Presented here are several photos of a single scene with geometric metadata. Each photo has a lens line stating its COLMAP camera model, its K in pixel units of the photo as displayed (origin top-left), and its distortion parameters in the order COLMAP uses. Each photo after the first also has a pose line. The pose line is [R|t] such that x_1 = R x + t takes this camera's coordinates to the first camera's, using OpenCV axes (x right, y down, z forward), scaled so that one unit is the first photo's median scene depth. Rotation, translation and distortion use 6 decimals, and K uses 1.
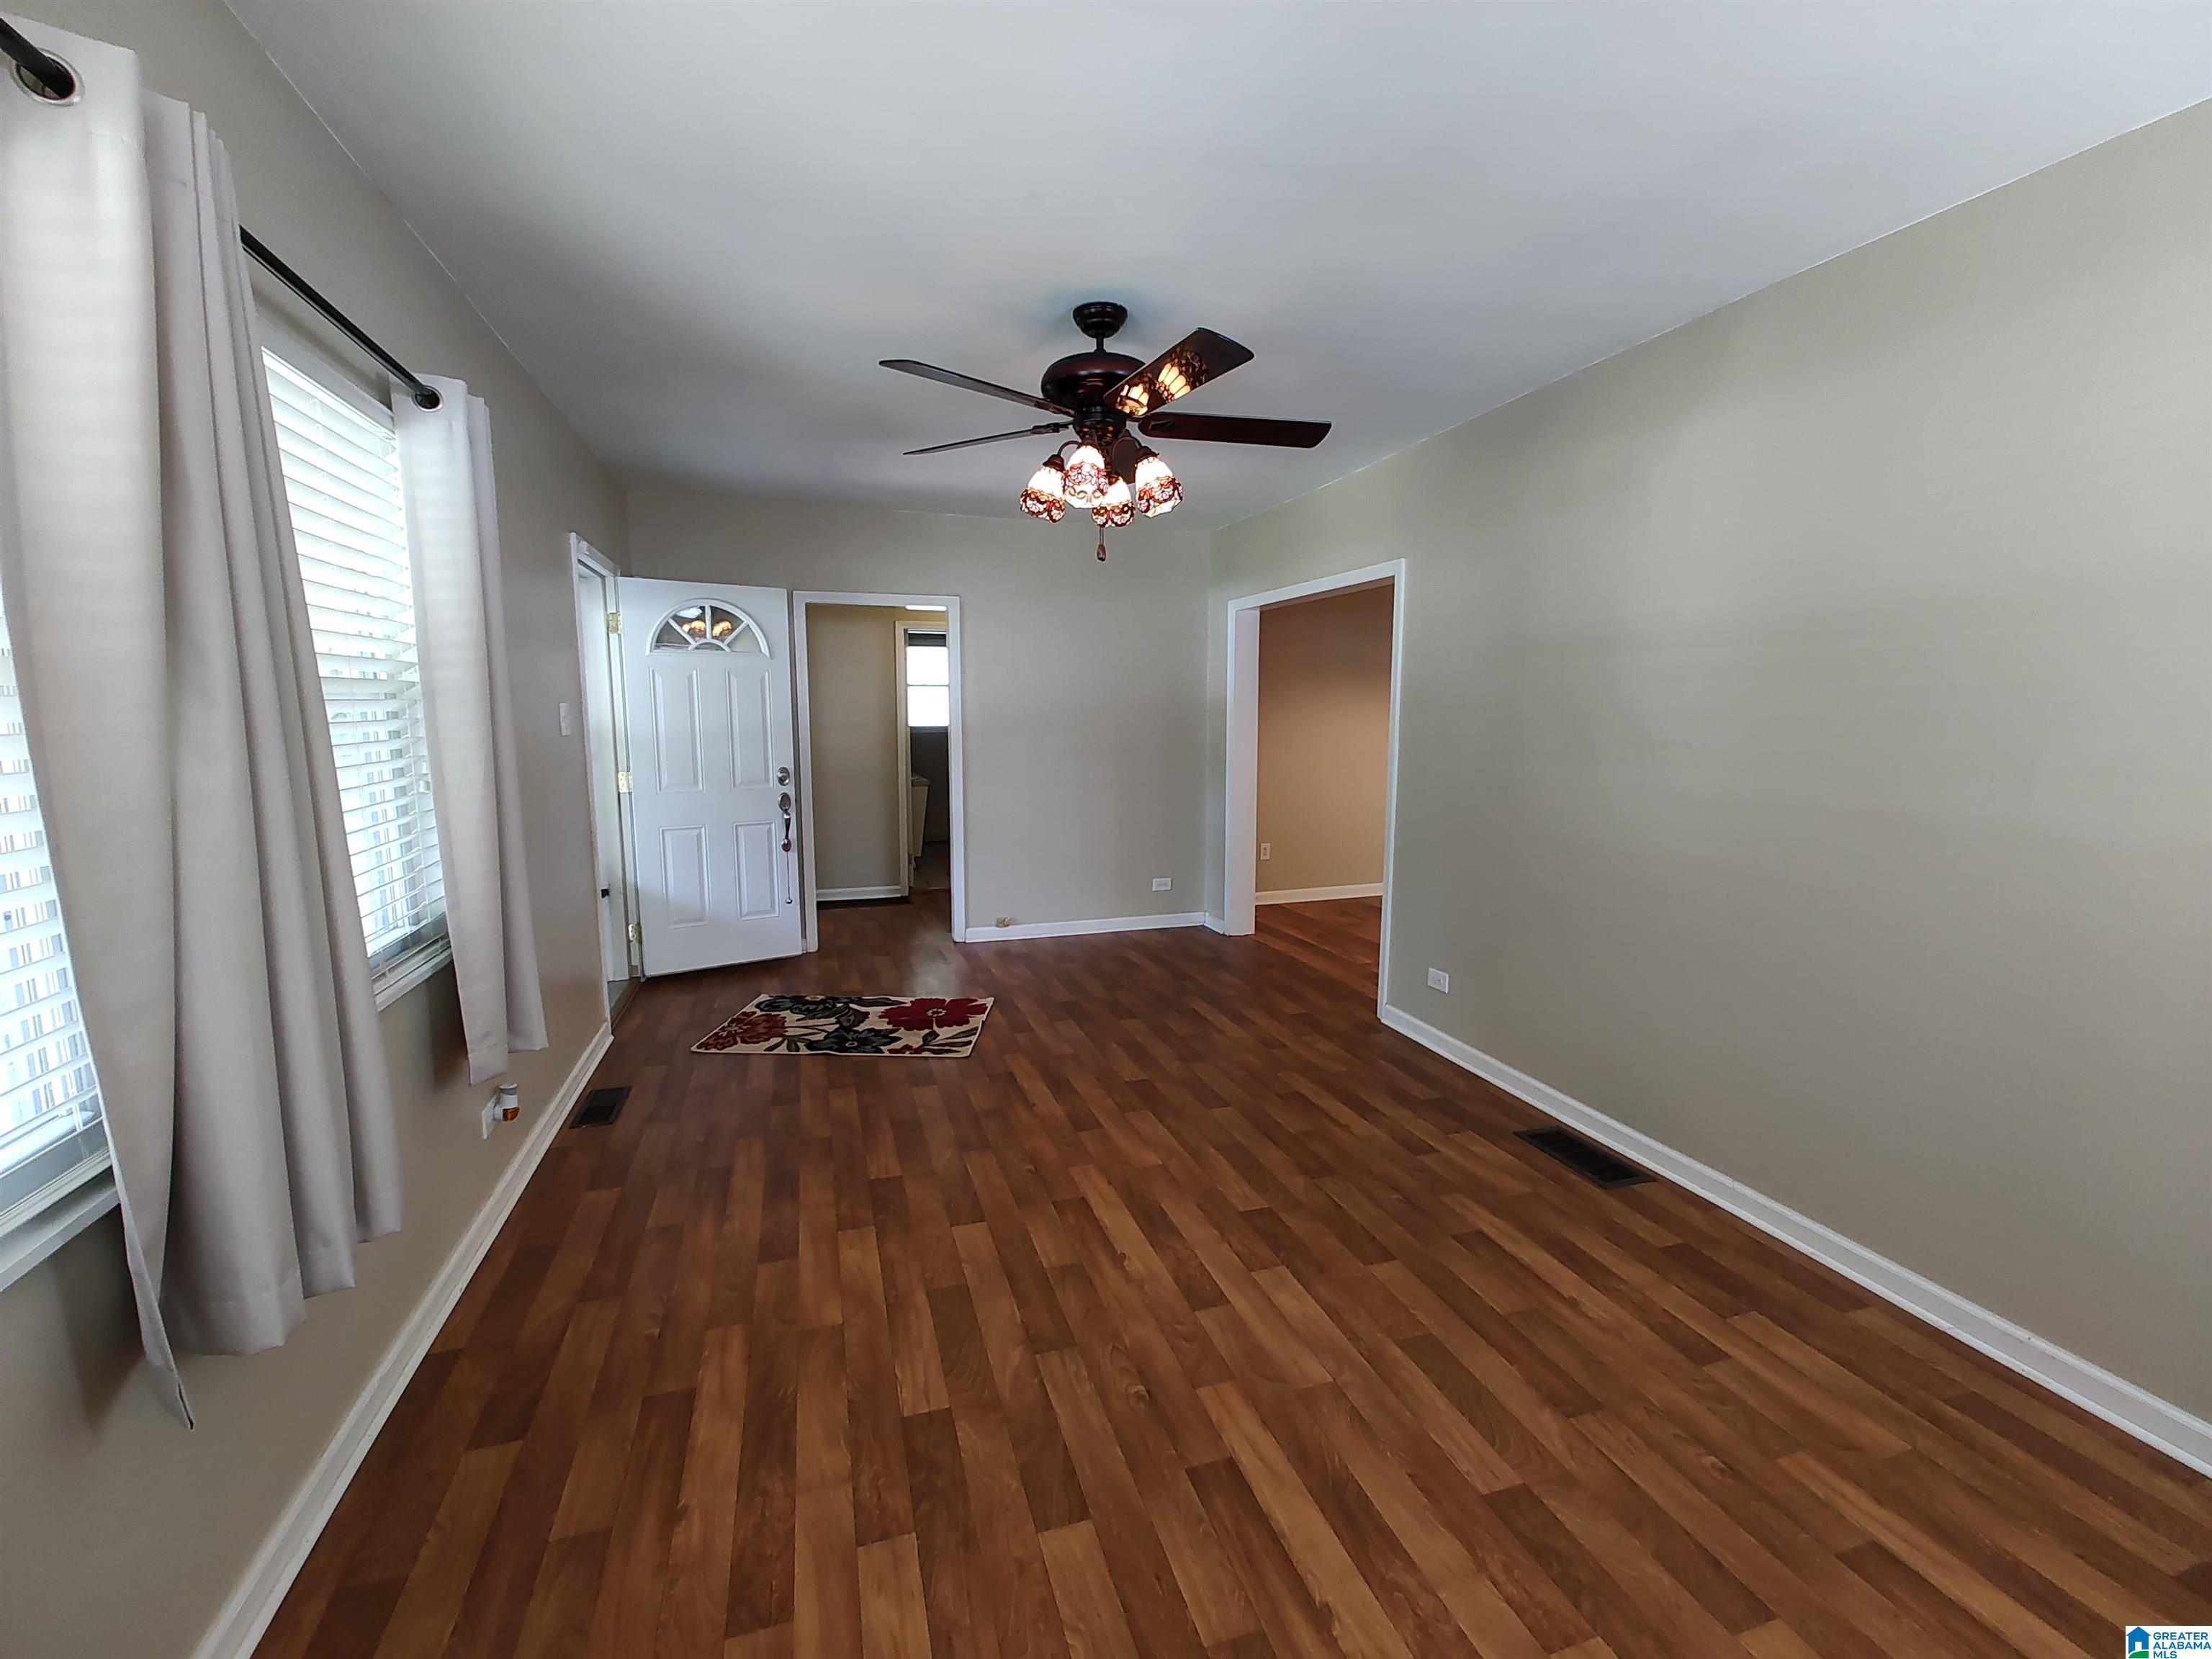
lens RADIAL K [[918.4, 0, 1108.6], [0, 918.4, 826.1], [0, 0, 1]] dist [-0.015508, 0.014447]
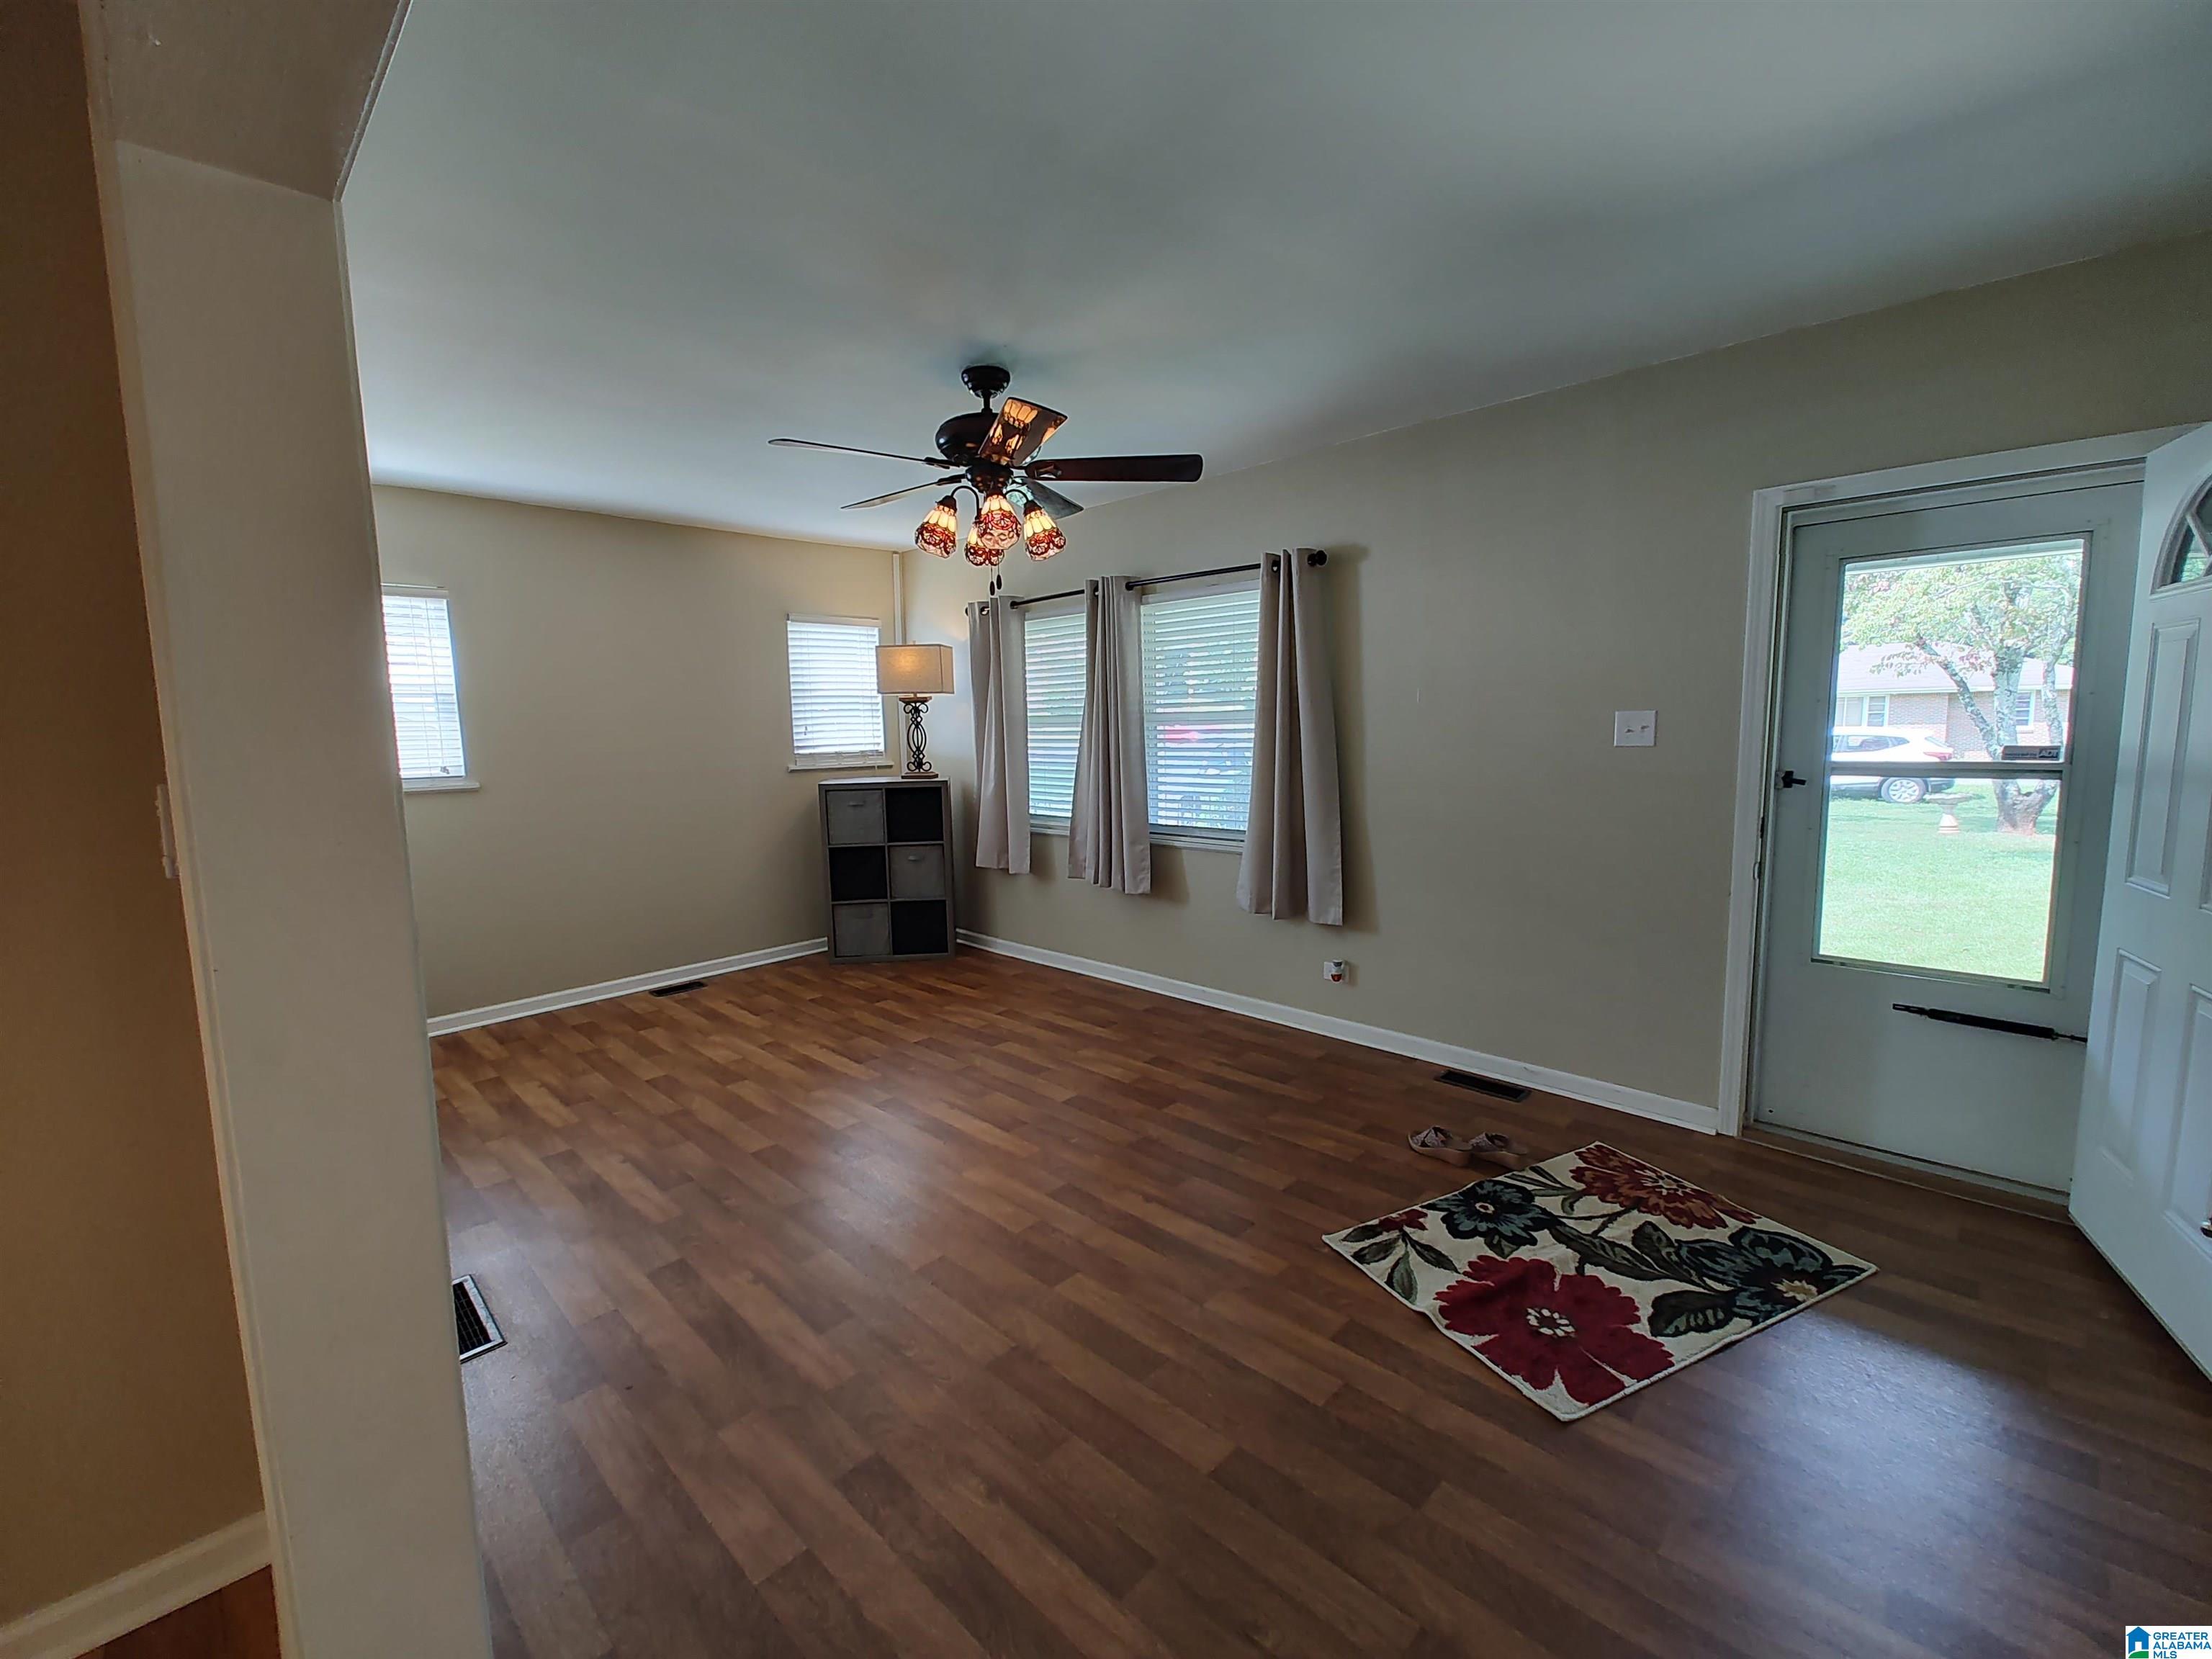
lens RADIAL K [[918.4, 0, 1108.6], [0, 918.4, 826.1], [0, 0, 1]] dist [-0.015508, 0.014447]
pose [[-0.886586, 0.066482, -0.457761, 0.257792], [-0.042580, 0.973686, 0.223880, -0.177341], [0.460600, 0.217981, -0.860426, 1.361259]]
